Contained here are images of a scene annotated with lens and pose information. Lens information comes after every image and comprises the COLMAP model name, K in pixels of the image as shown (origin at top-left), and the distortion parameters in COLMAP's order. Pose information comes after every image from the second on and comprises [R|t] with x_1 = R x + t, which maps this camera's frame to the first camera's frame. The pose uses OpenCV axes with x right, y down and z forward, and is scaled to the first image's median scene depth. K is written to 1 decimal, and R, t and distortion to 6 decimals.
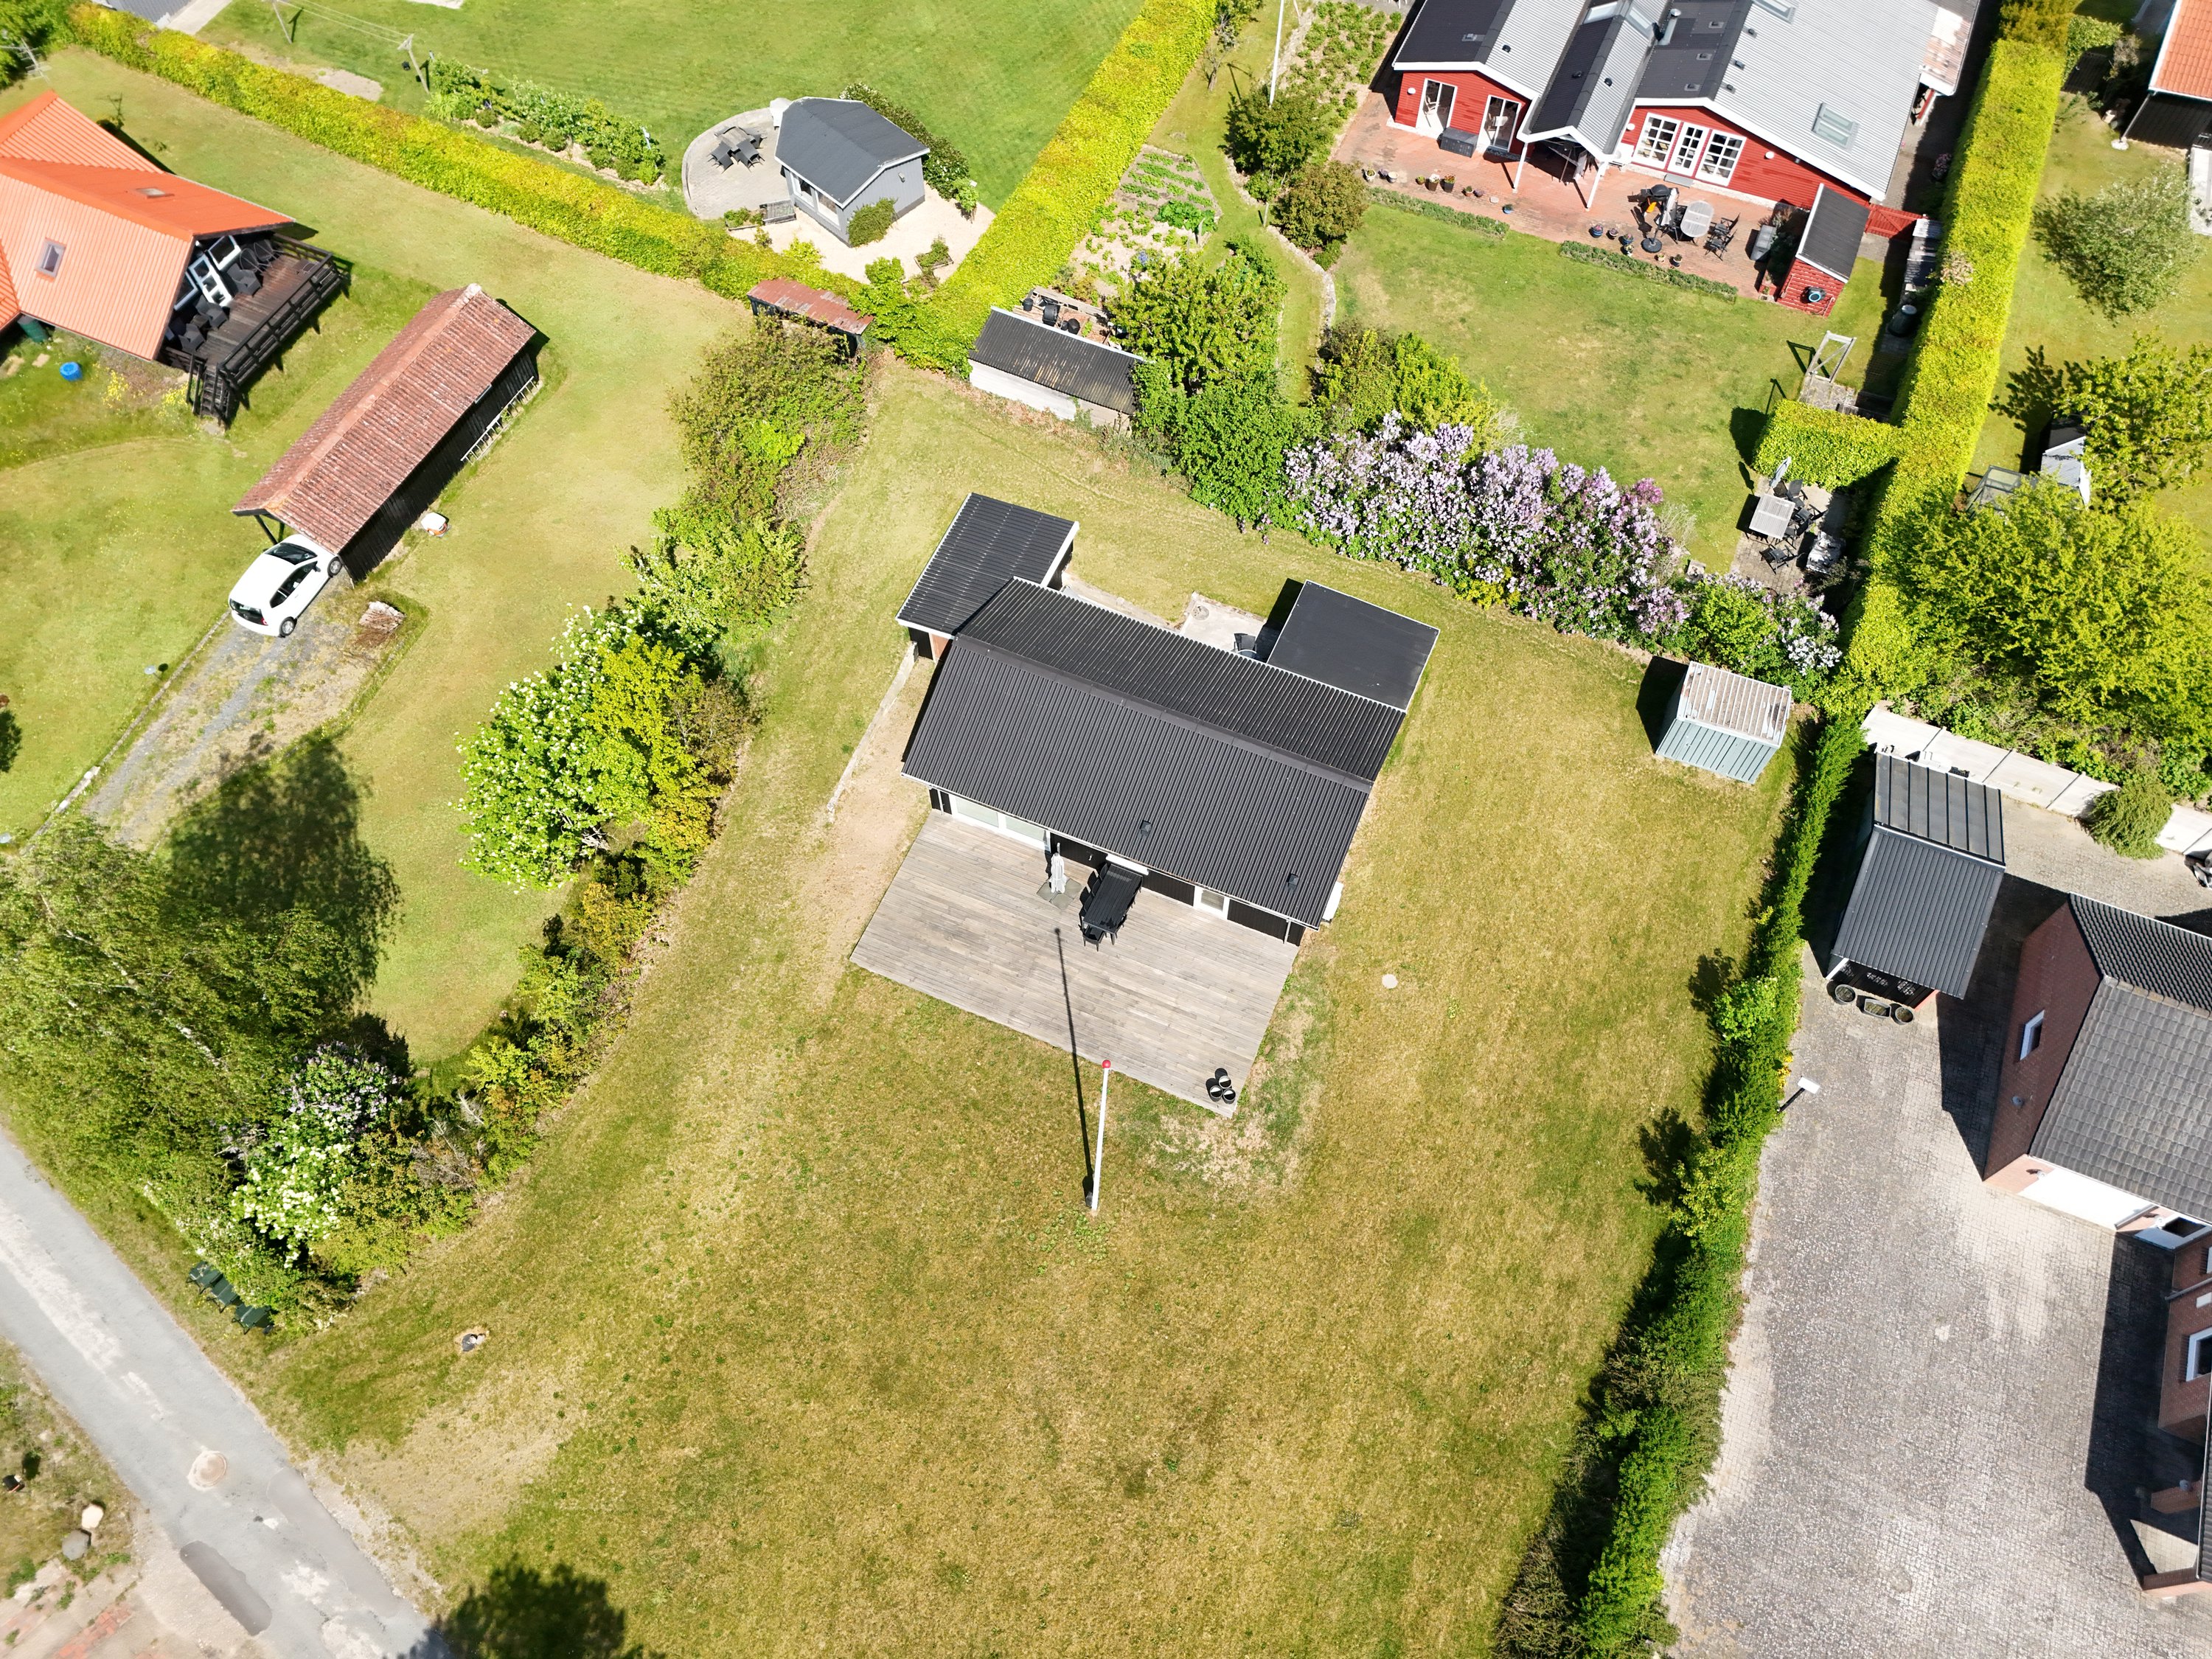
lens RADIAL K [[1616.4, 0, 1097.9], [0, 1616.4, 834.8], [0, 0, 1]] dist [0.004255, -0.004088]
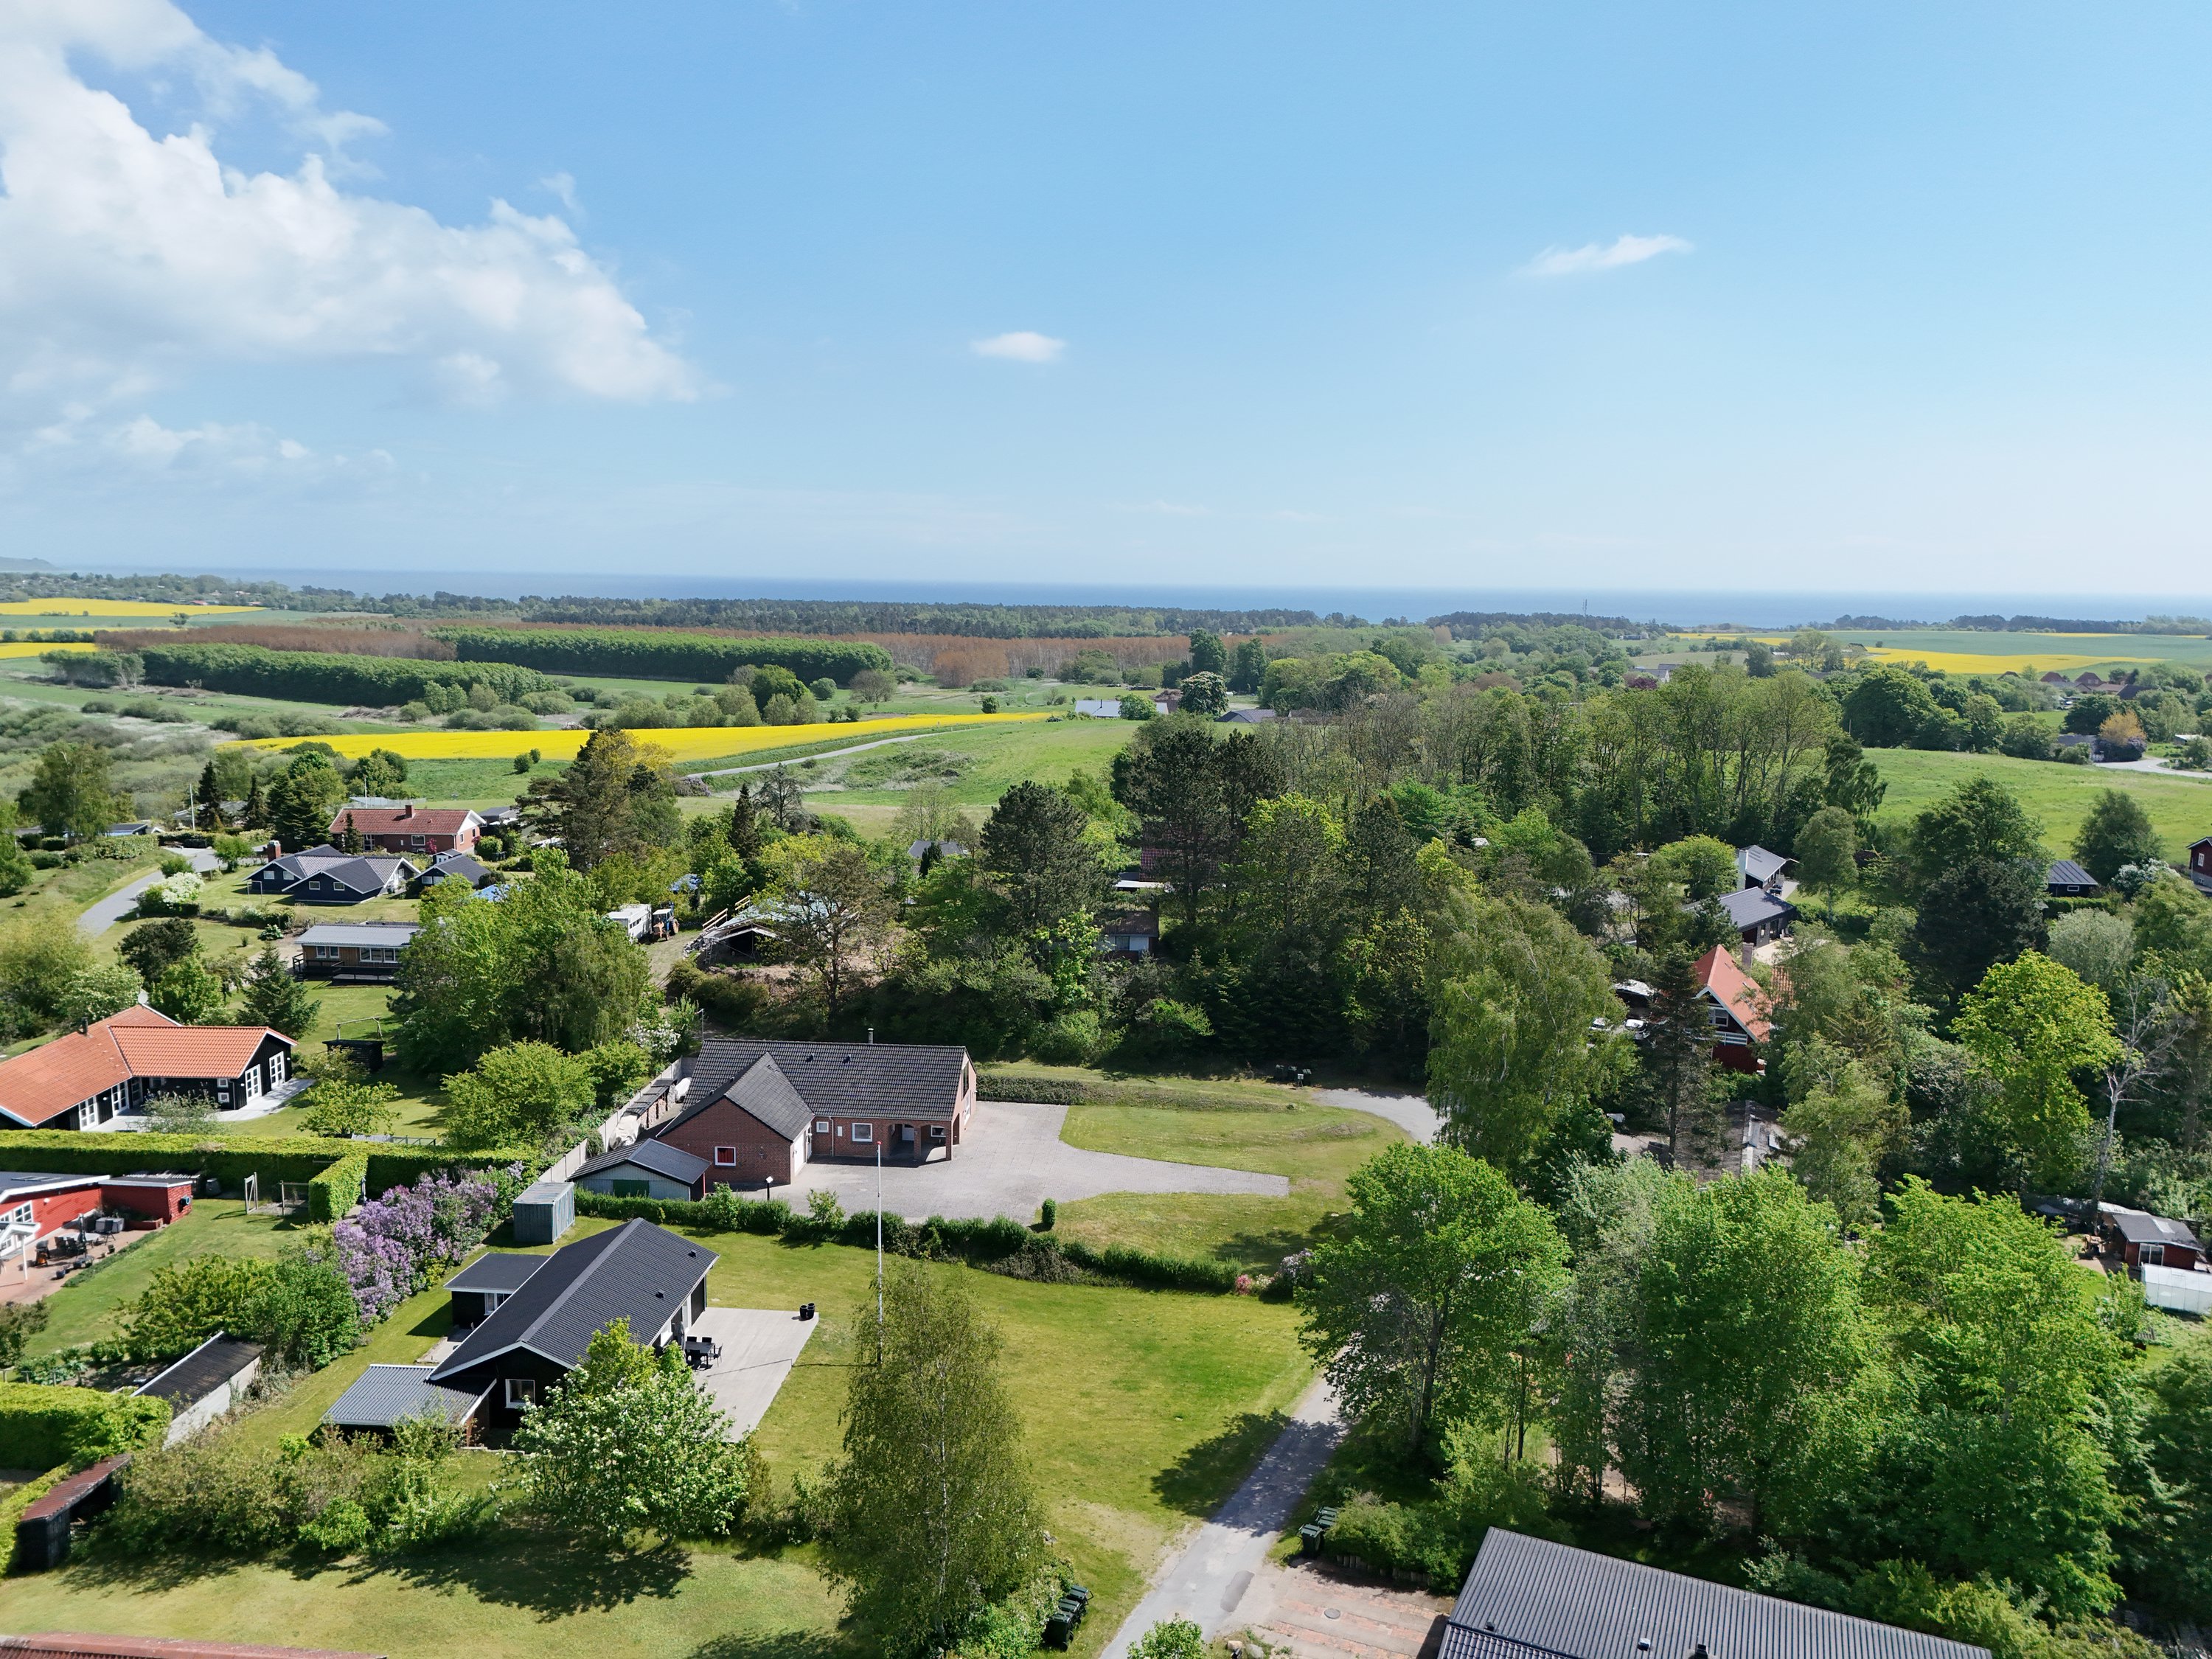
lens RADIAL K [[1616.4, 0, 1097.9], [0, 1616.4, 834.8], [0, 0, 1]] dist [0.004255, -0.004088]
pose [[-0.306125, -0.156228, 0.939085, -1.550584], [0.826921, 0.445119, 0.343613, -0.401466], [-0.471687, 0.881738, -0.007074, 0.405272]]
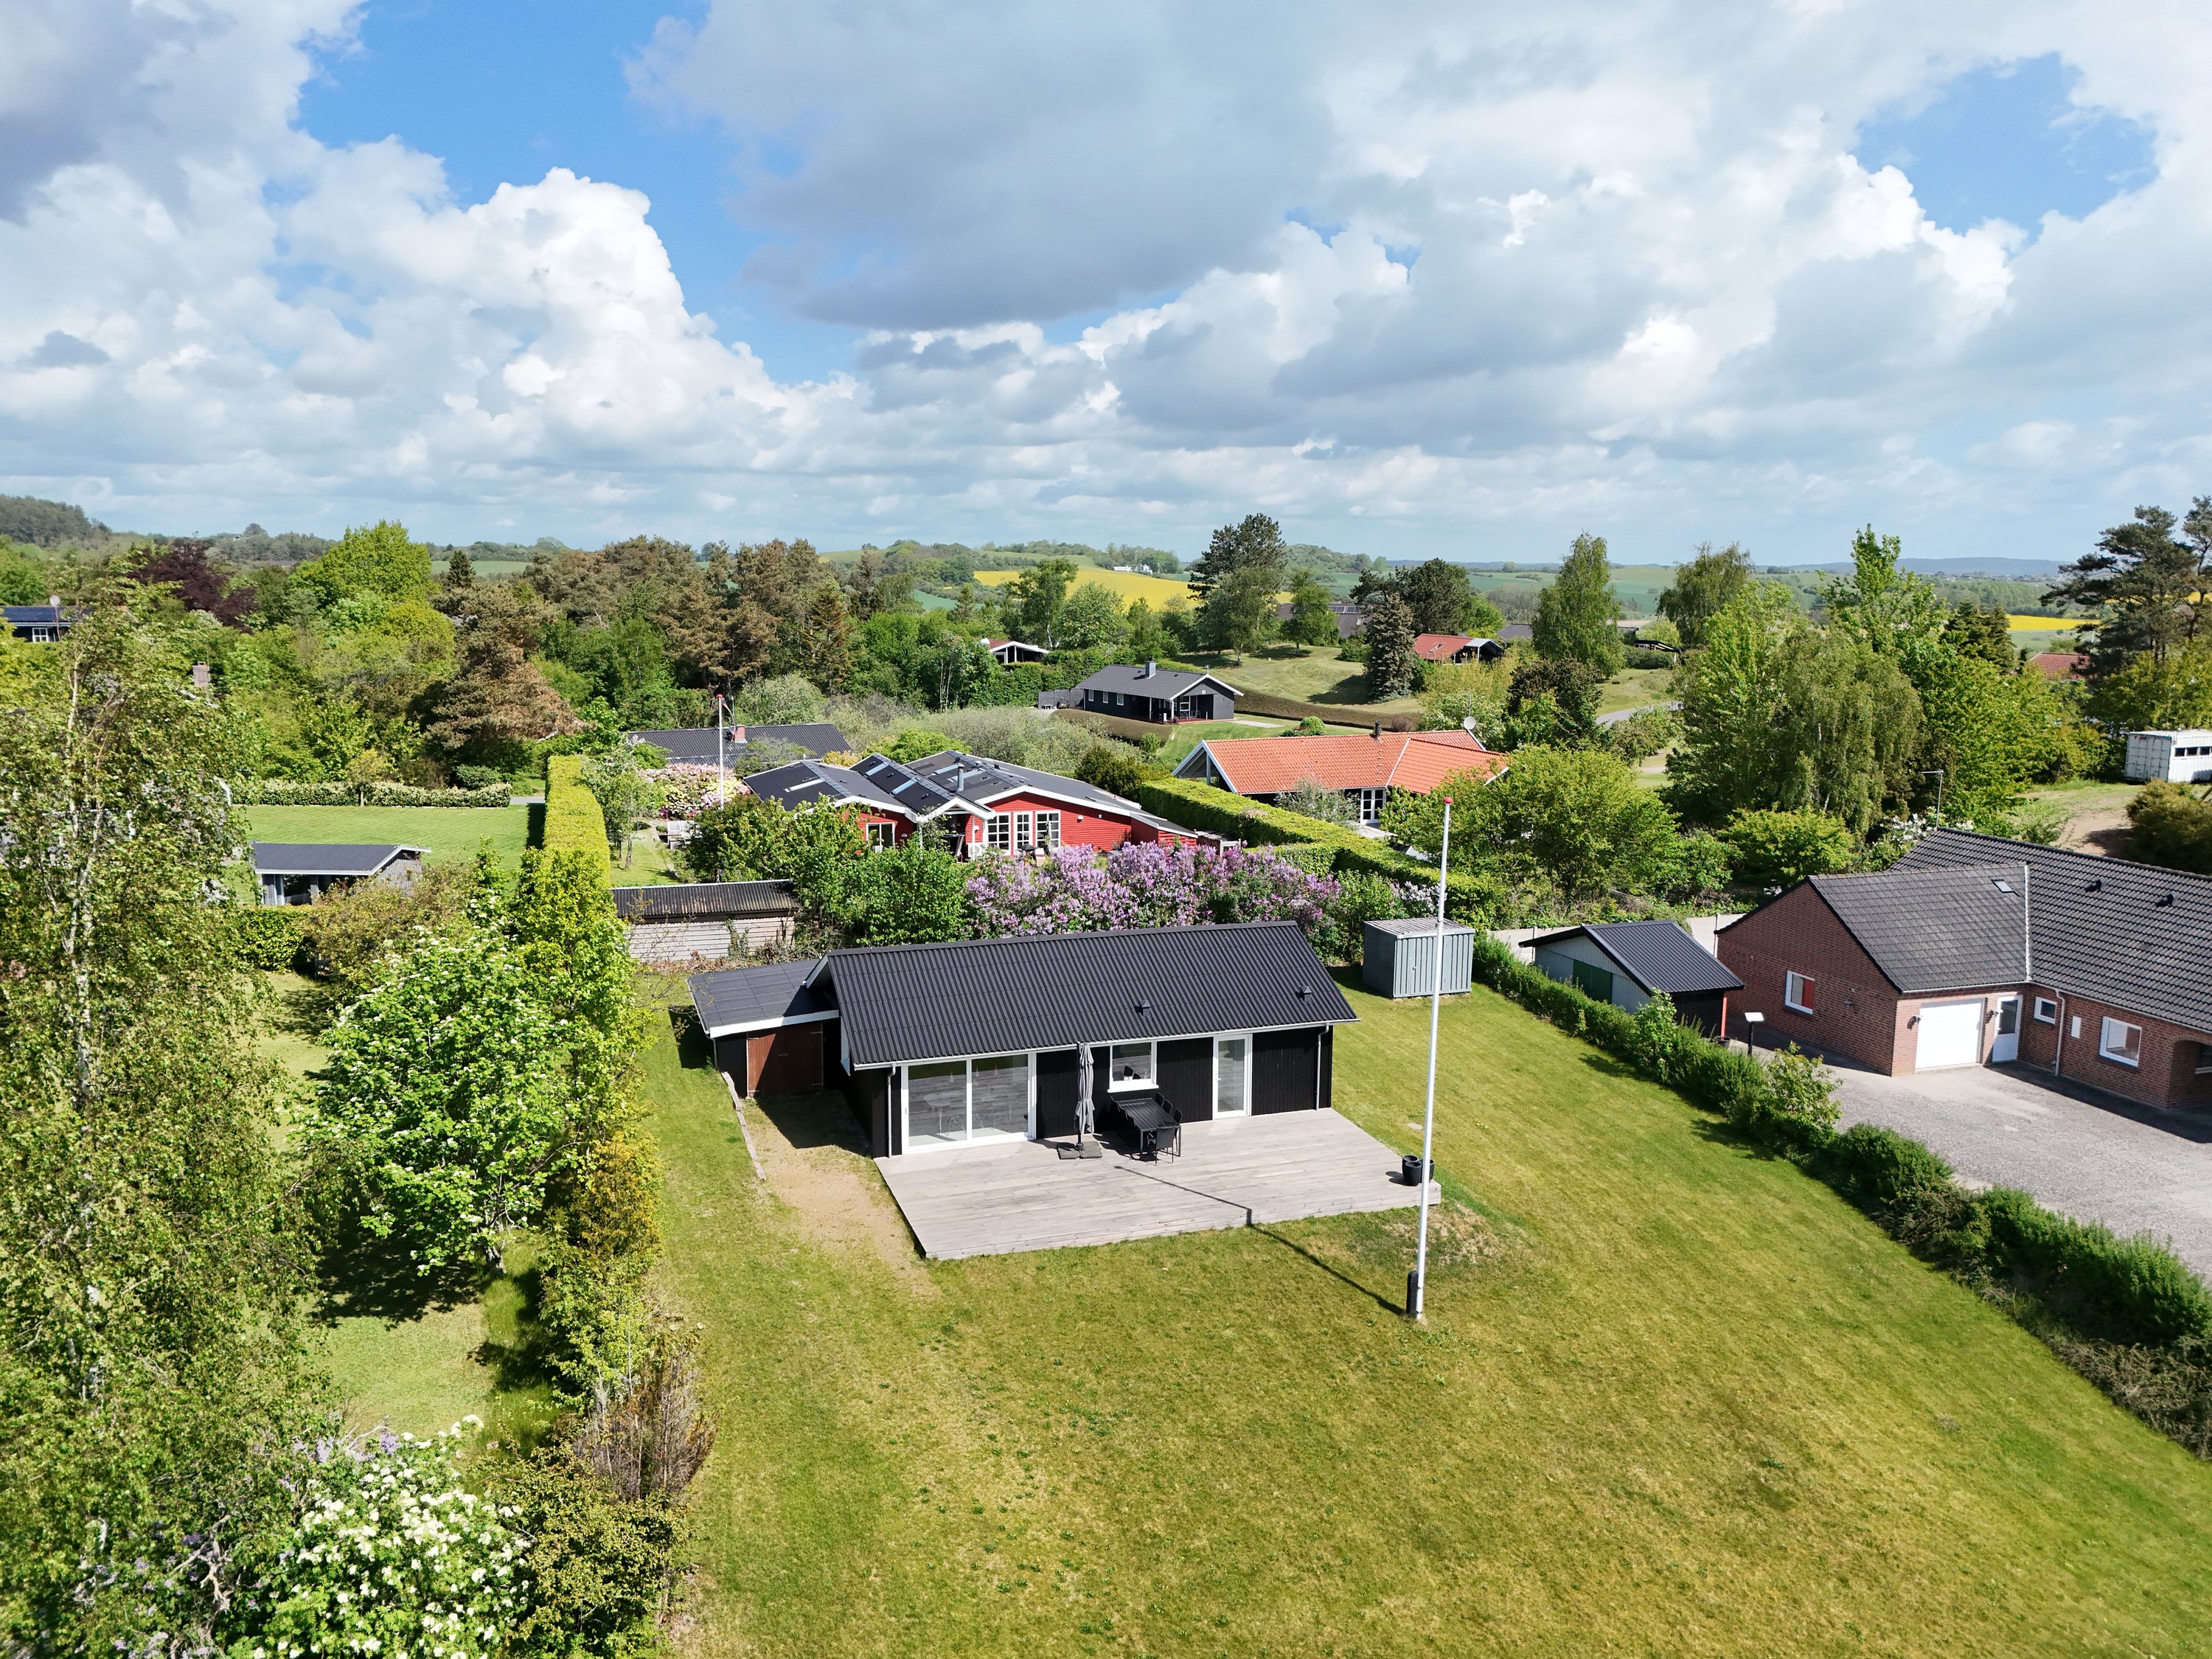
lens RADIAL K [[1616.4, 0, 1097.9], [0, 1616.4, 834.8], [0, 0, 1]] dist [0.004255, -0.004088]
pose [[0.748307, -0.109380, 0.654272, -0.557995], [0.576331, 0.595560, -0.559599, 0.420128], [-0.328449, 0.795829, 0.508701, 0.487713]]
